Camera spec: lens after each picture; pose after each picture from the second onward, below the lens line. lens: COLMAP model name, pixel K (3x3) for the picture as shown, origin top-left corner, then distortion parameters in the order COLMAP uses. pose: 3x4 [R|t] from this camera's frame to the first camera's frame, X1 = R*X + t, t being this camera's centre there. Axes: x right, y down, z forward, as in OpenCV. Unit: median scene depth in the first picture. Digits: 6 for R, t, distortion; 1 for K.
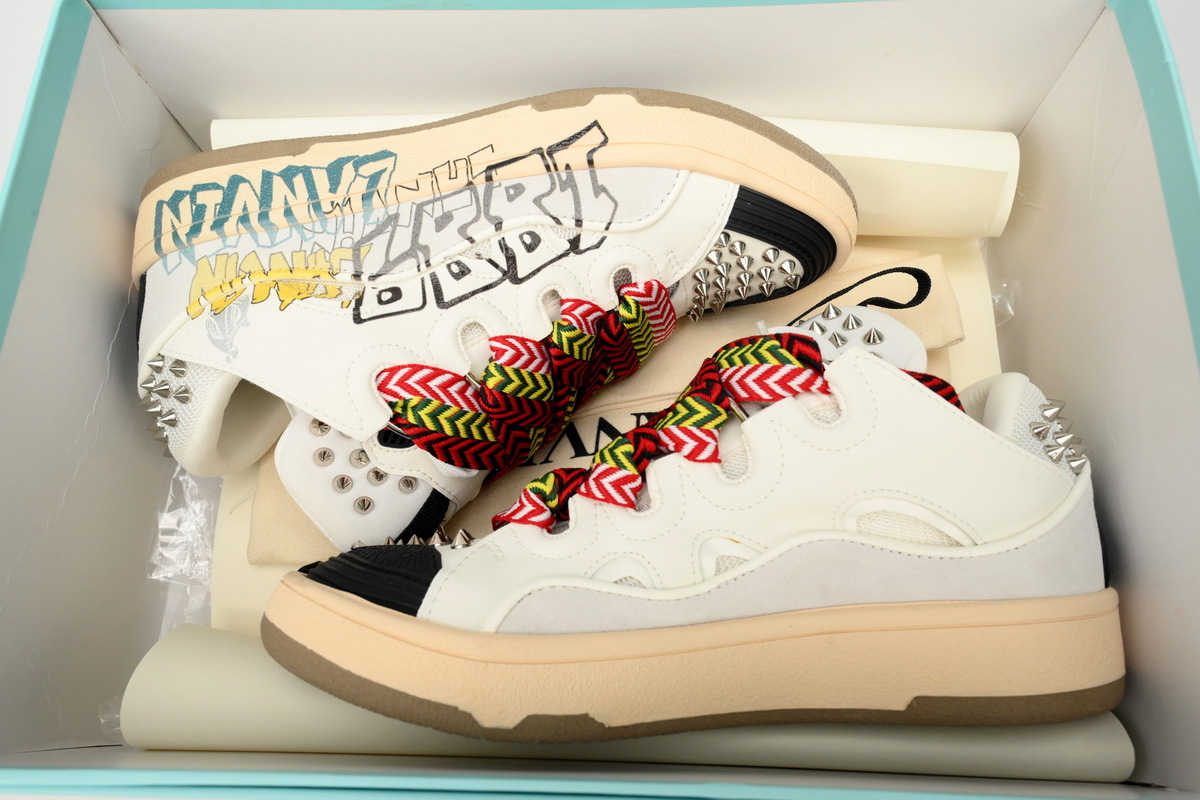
lens RADIAL K [[850.4, 0, 608.7], [0, 850.4, 405.7], [0, 0, 1]] dist [0.025679, 0.003423]
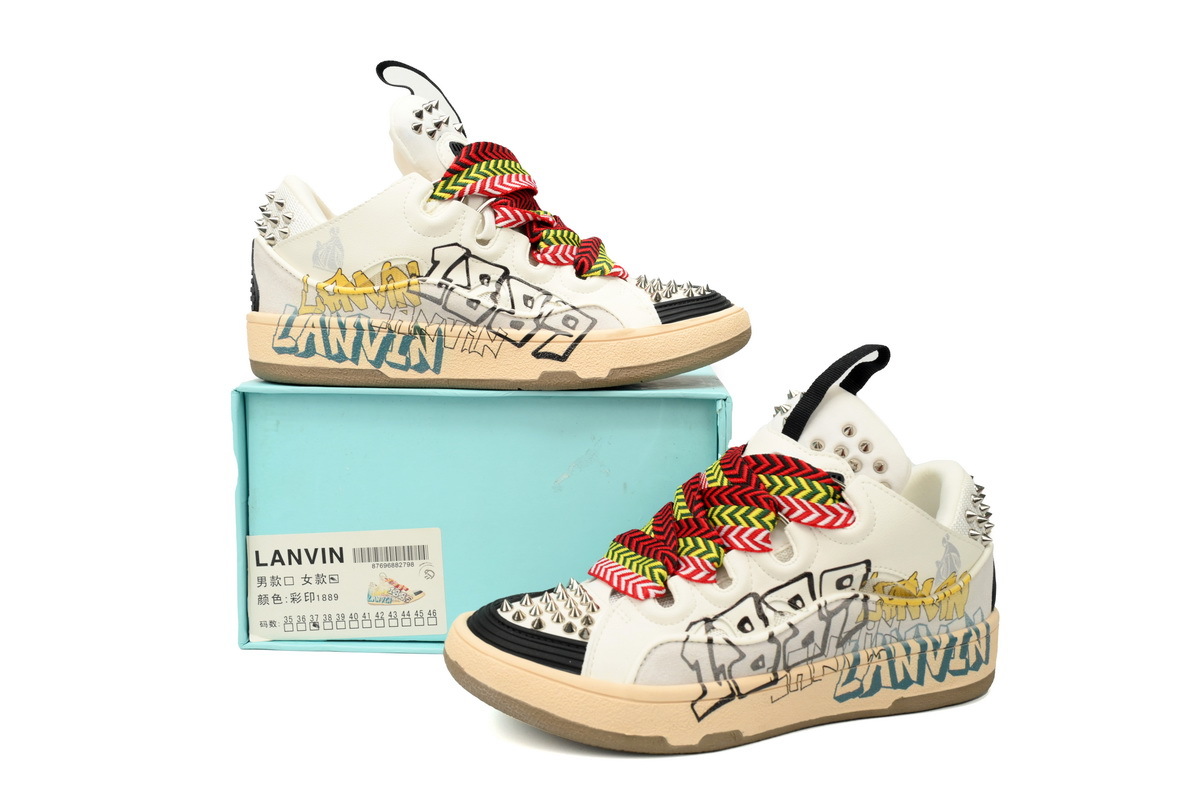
lens RADIAL K [[1176.7, 0, 598.8], [0, 1176.7, 404.5], [0, 0, 1]] dist [0.001181, 0.000000]
pose [[-0.959540, -0.054403, -0.276266, 0.625297], [0.006877, -0.985393, 0.170160, -0.166491], [-0.281487, 0.161375, 0.945898, -0.672668]]
